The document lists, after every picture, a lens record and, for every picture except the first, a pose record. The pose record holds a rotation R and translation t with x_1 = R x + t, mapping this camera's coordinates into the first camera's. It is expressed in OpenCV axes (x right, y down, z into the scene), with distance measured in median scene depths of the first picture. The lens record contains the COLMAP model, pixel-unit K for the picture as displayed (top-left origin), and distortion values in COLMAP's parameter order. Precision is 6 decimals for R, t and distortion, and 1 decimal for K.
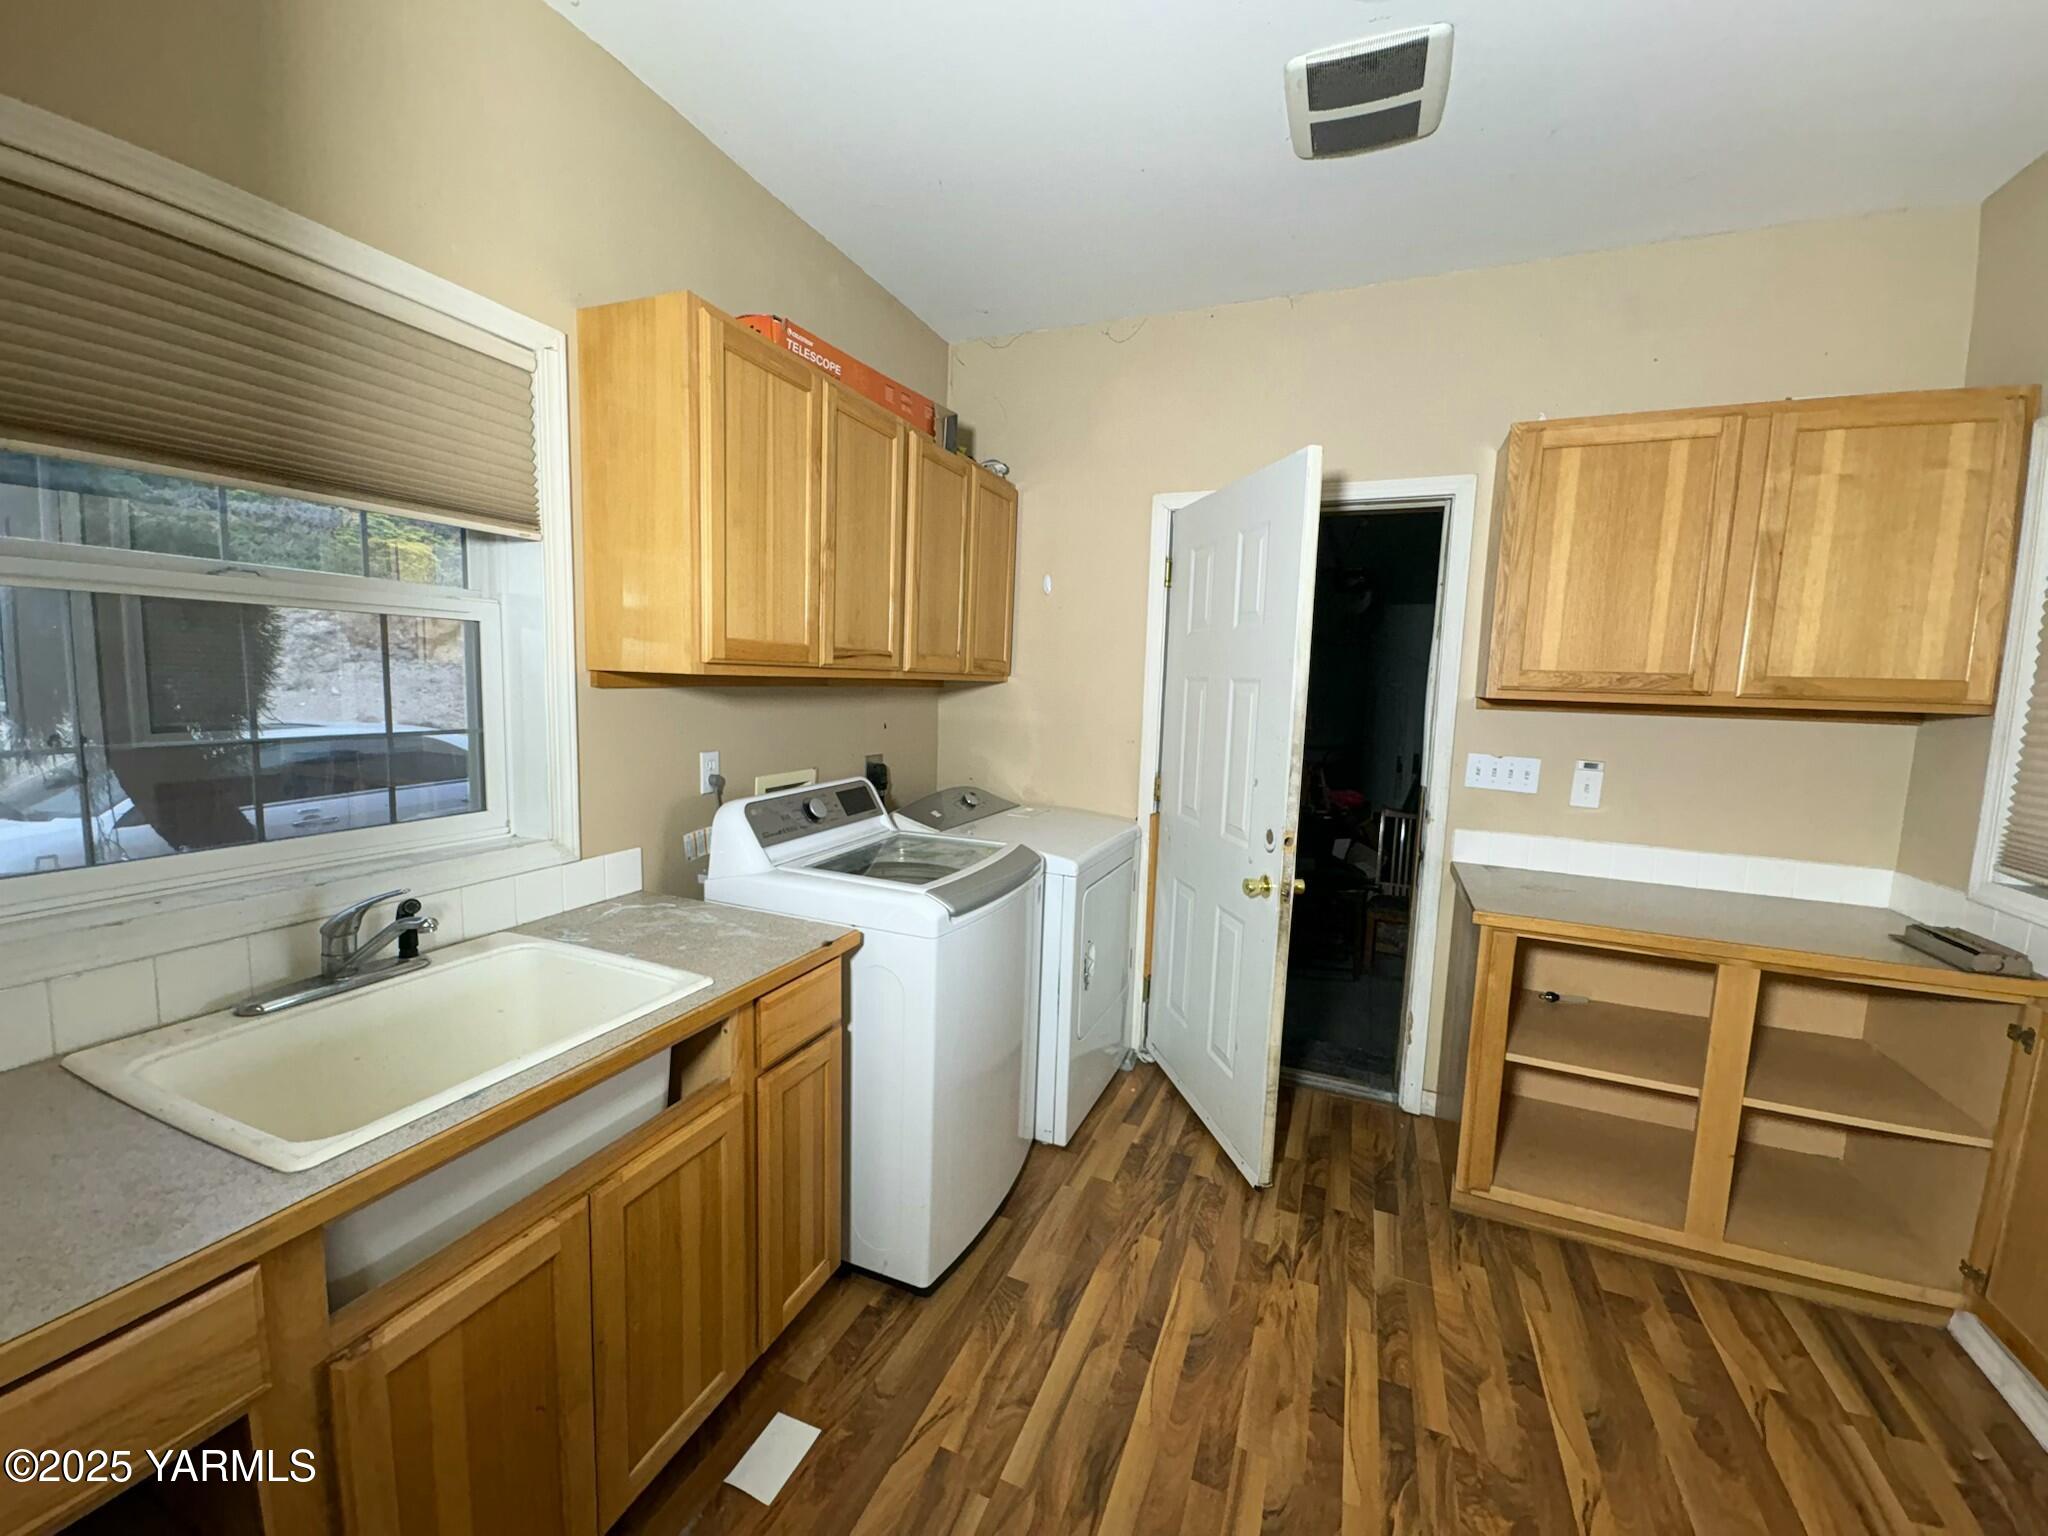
lens RADIAL K [[832.8, 0, 1020.4], [0, 832.8, 767.3], [0, 0, 1]] dist [0.013784, 0.000166]
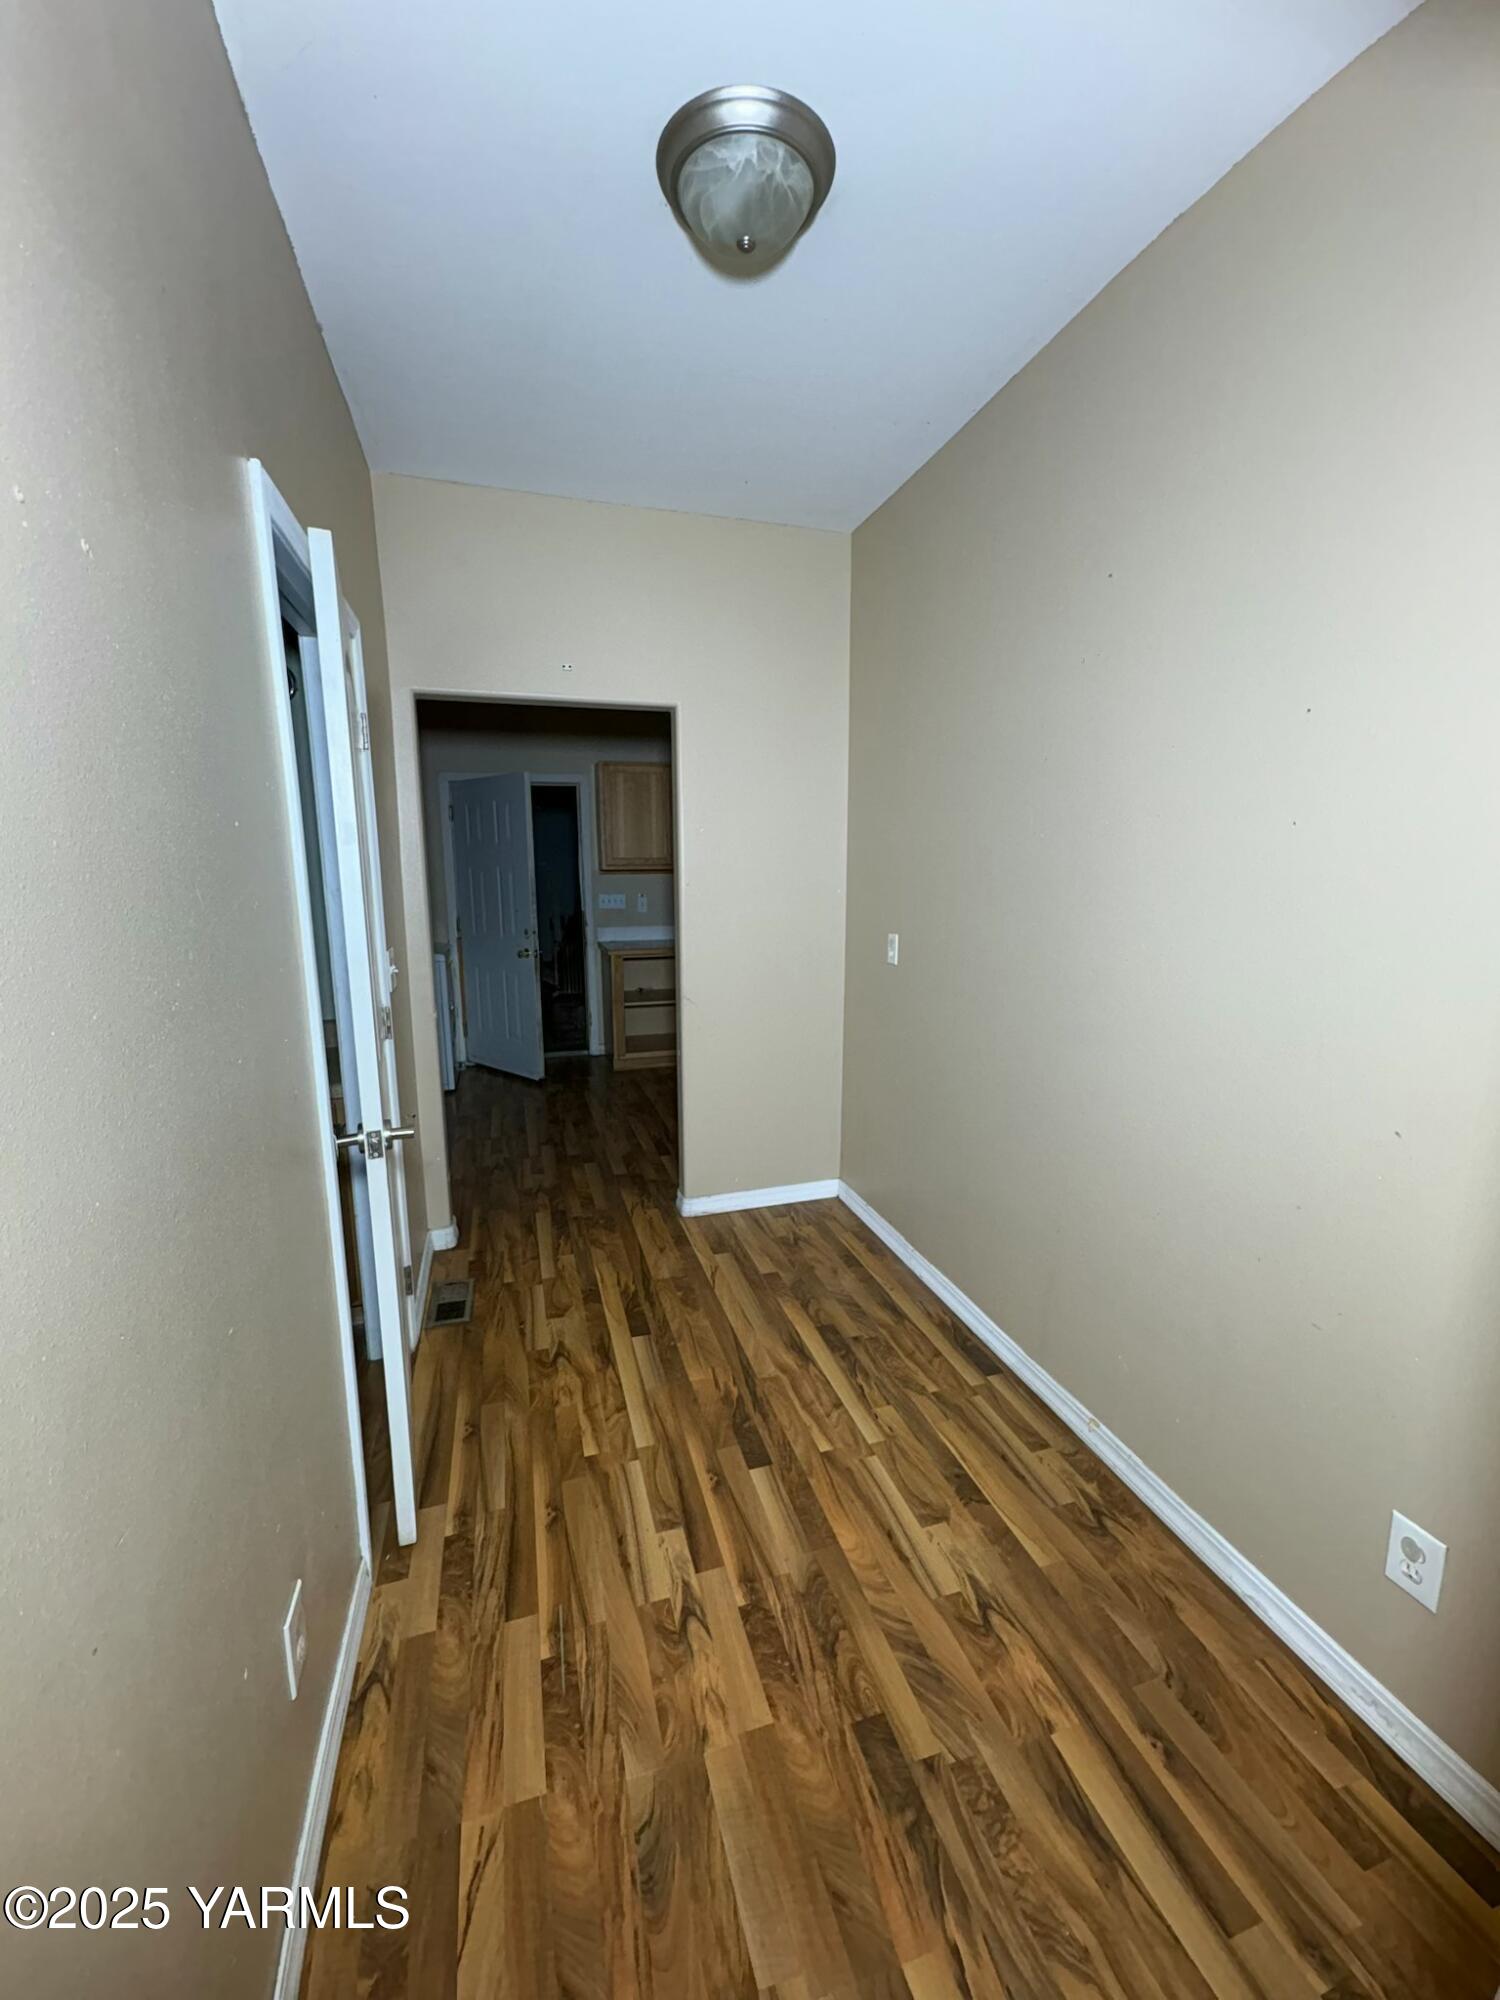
lens RADIAL K [[813.3, 0, 750.3], [0, 813.3, 1005.1], [0, 0, 1]] dist [0.013784, 0.000166]
pose [[0.770808, -0.142416, 0.620945, -0.641352], [0.105239, 0.989767, 0.096368, 0.124919], [-0.628315, -0.008934, 0.777907, -1.119272]]
